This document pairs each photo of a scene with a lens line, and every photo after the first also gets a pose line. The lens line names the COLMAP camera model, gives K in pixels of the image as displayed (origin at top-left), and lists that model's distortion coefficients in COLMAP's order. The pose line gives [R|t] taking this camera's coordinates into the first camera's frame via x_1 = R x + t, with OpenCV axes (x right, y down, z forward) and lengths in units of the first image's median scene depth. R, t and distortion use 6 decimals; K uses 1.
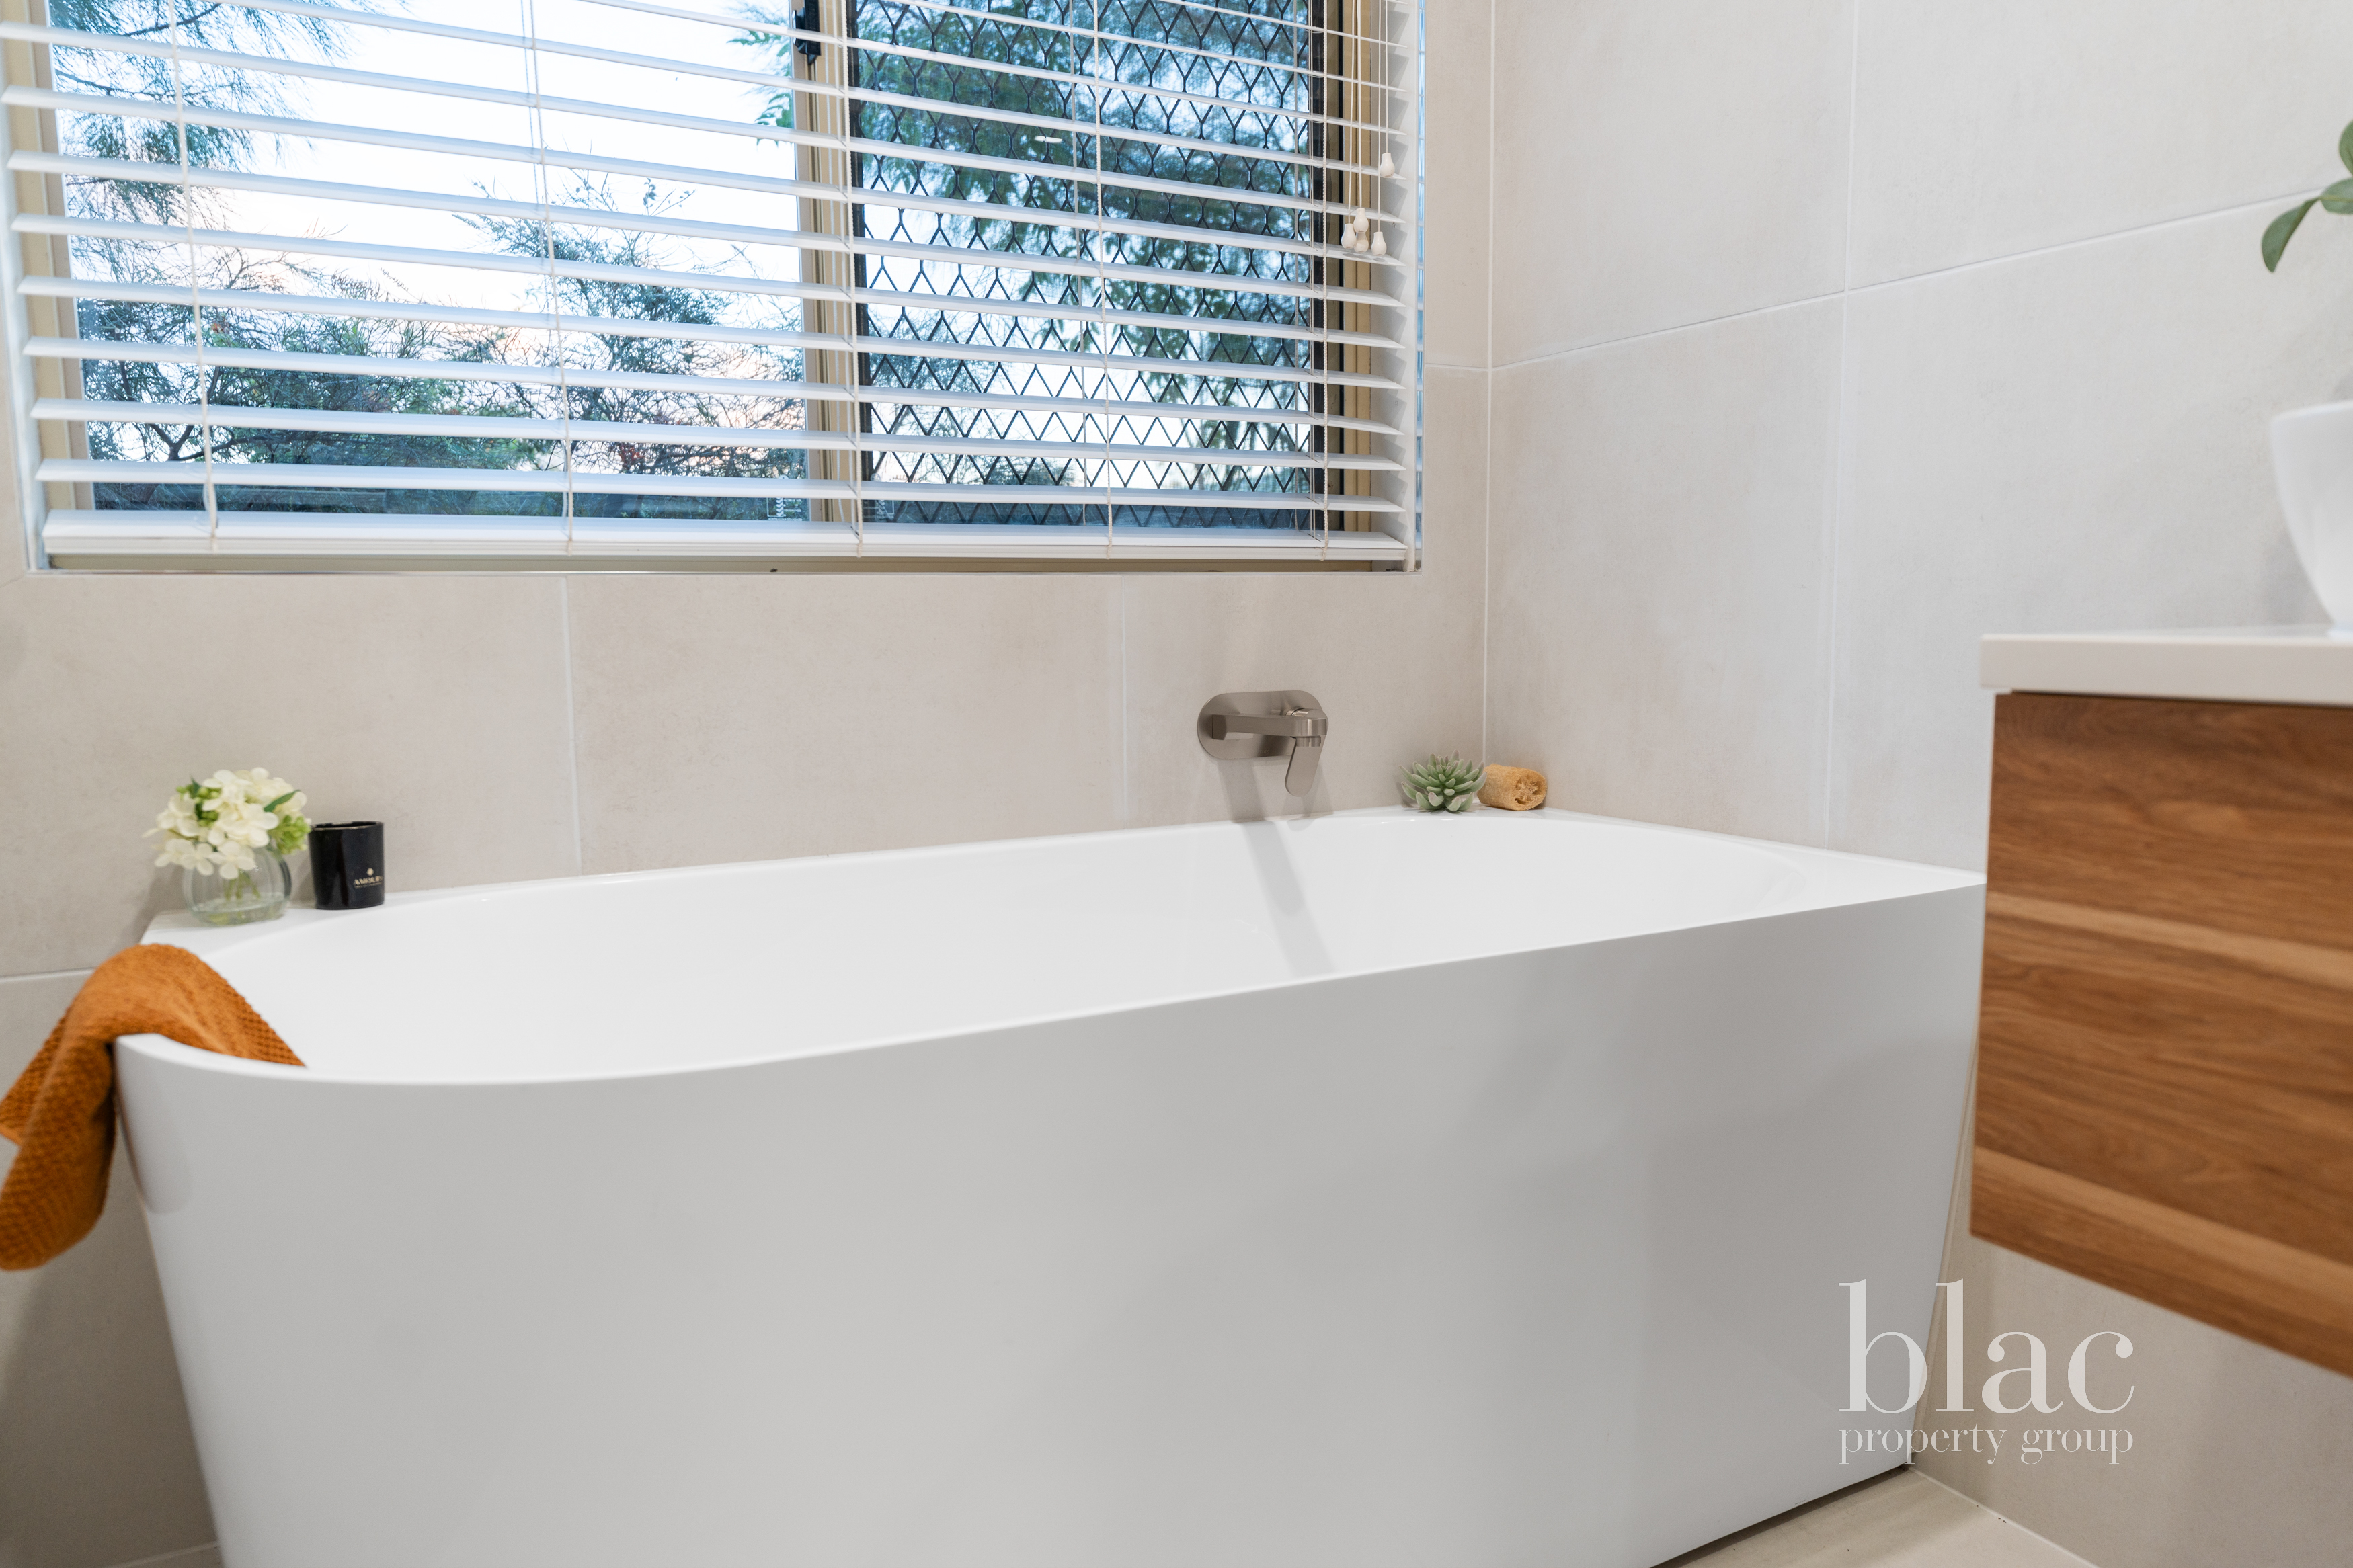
lens RADIAL K [[1578.0, 0, 1178.7], [0, 1578.0, 783.9], [0, 0, 1]] dist [0.017785, -0.000091]
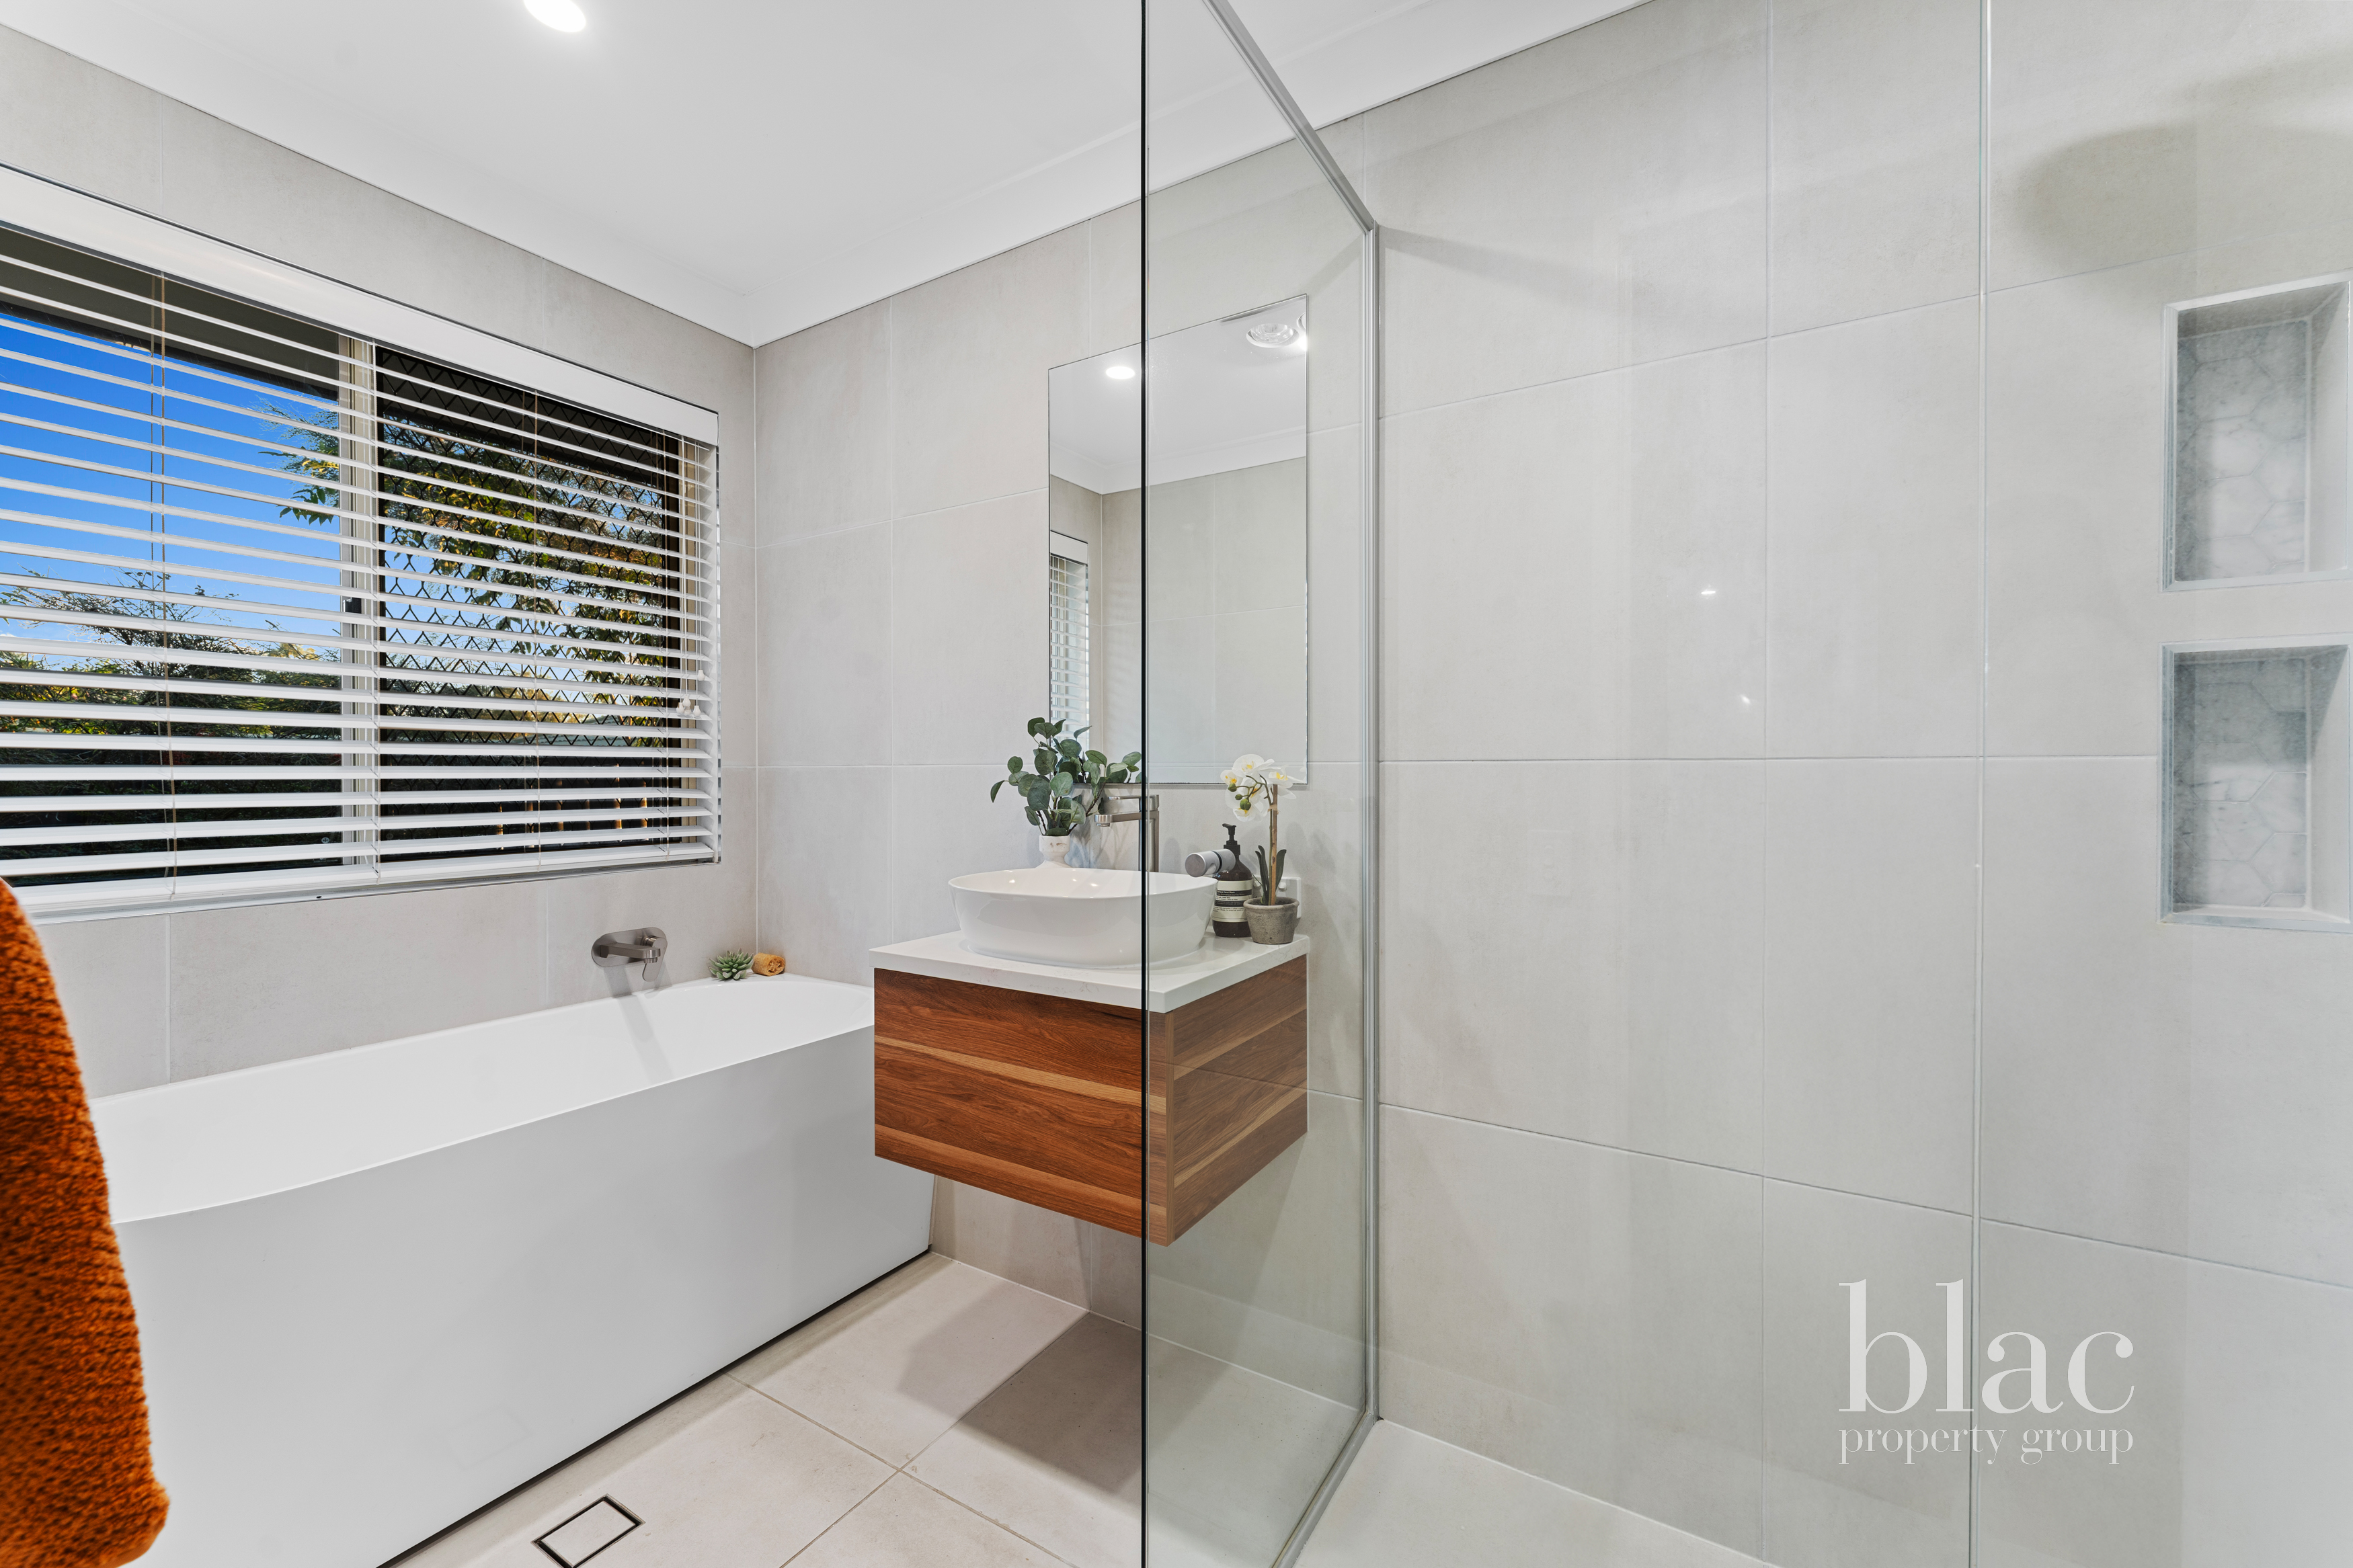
lens RADIAL K [[935.8, 0, 1167.6], [0, 935.8, 779.7], [0, 0, 1]] dist [-0.000470, 0.000315]
pose [[0.868627, 0.006400, 0.495425, 0.056090], [0.049283, 0.993842, -0.099245, -0.097977], [-0.493009, 0.110623, 0.862963, -0.394407]]
